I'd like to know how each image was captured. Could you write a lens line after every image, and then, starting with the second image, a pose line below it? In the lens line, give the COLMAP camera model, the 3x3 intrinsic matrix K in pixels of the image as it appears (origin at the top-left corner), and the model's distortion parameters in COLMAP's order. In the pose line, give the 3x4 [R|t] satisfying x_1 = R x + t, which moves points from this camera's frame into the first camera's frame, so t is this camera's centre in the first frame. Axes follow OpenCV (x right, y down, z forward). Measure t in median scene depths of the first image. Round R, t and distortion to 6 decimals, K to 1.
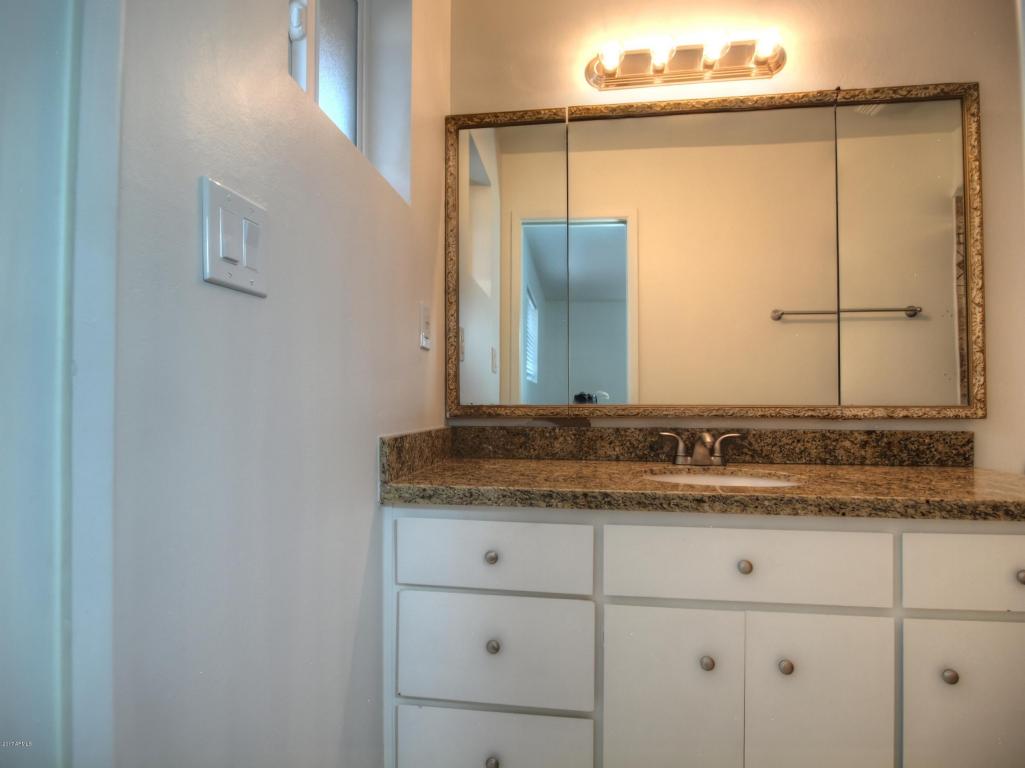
lens RADIAL K [[544.6, 0, 515.8], [0, 544.6, 392.1], [0, 0, 1]] dist [-0.023743, -0.002485]
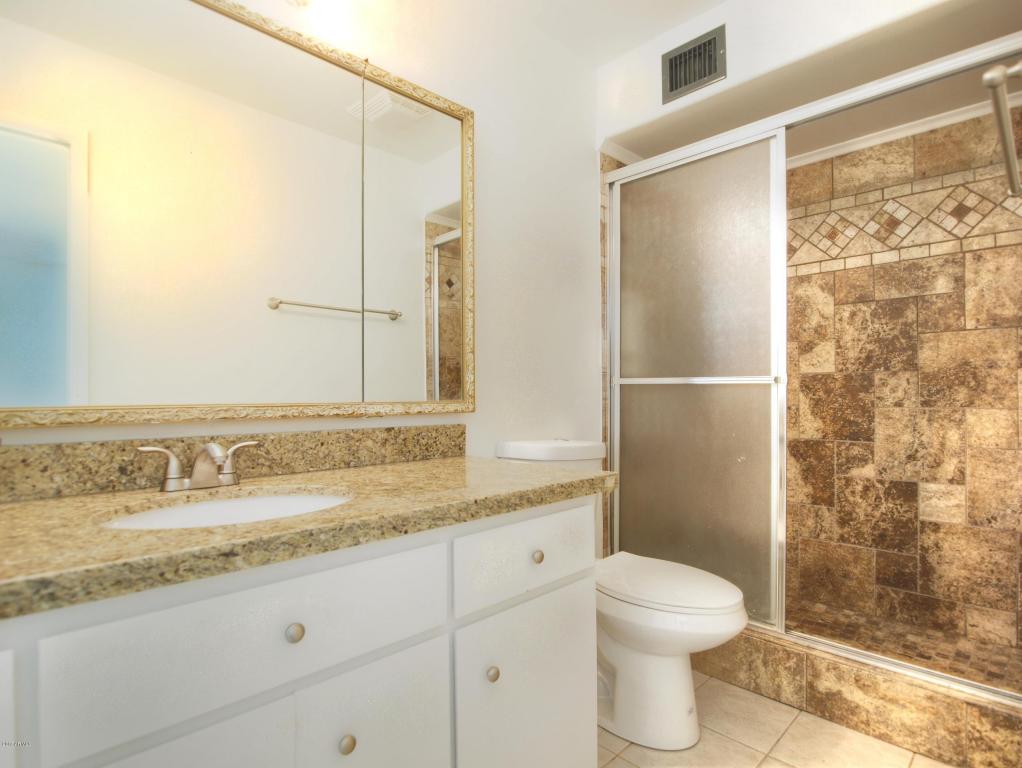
lens RADIAL K [[543.0, 0, 518.9], [0, 543.0, 392.0], [0, 0, 1]] dist [-0.023743, -0.002485]
pose [[0.610519, -0.000357, 0.792002, 0.029495], [-0.004850, 0.999979, 0.004190, 0.002108], [-0.791987, -0.006399, 0.610505, 0.228730]]
